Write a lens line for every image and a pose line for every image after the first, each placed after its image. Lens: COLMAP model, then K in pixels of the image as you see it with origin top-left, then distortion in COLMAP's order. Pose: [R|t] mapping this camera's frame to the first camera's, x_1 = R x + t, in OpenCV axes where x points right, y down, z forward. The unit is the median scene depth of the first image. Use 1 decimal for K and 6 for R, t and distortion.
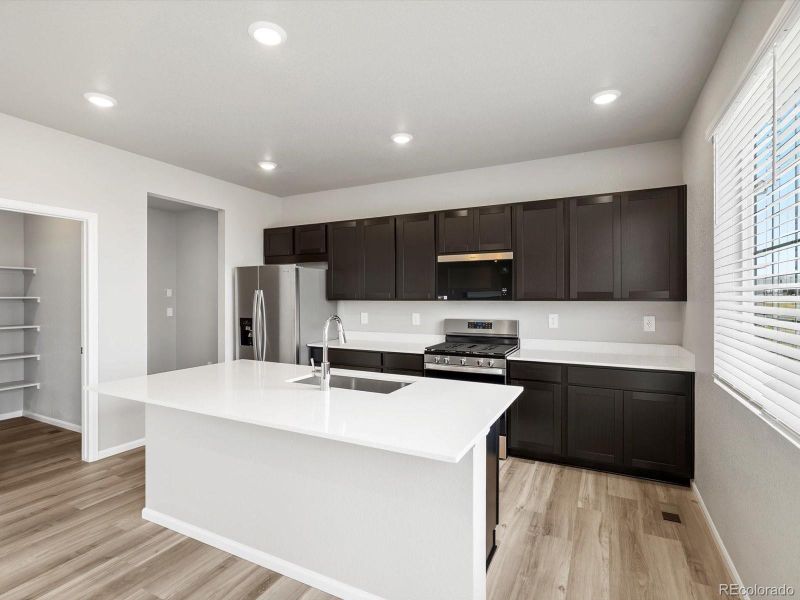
lens RADIAL K [[411.9, 0, 396.3], [0, 411.9, 300.5], [0, 0, 1]] dist [-0.003864, -0.000509]
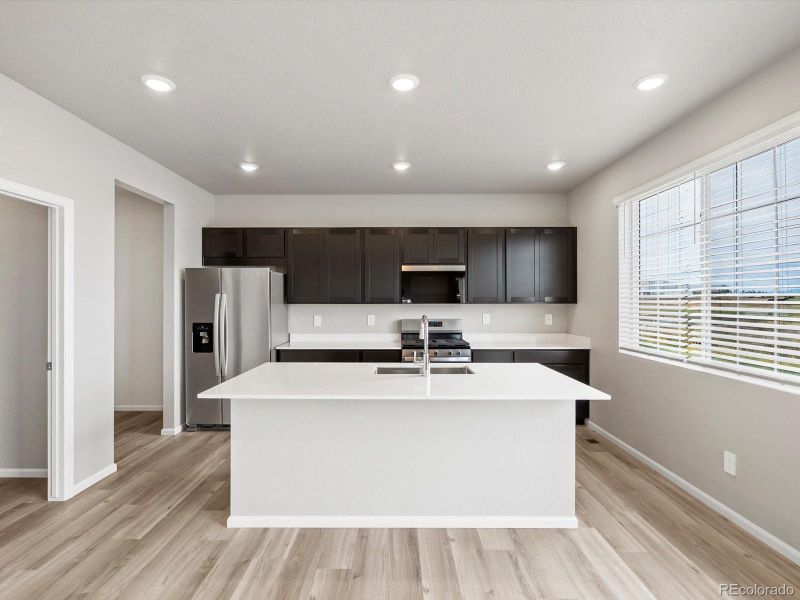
lens RADIAL K [[411.9, 0, 396.3], [0, 411.9, 300.5], [0, 0, 1]] dist [-0.003864, -0.000509]
pose [[0.887673, 0.001755, 0.460471, -0.474491], [0.003460, 0.999939, -0.010483, 0.003599], [-0.460461, 0.010899, 0.887613, -0.033159]]
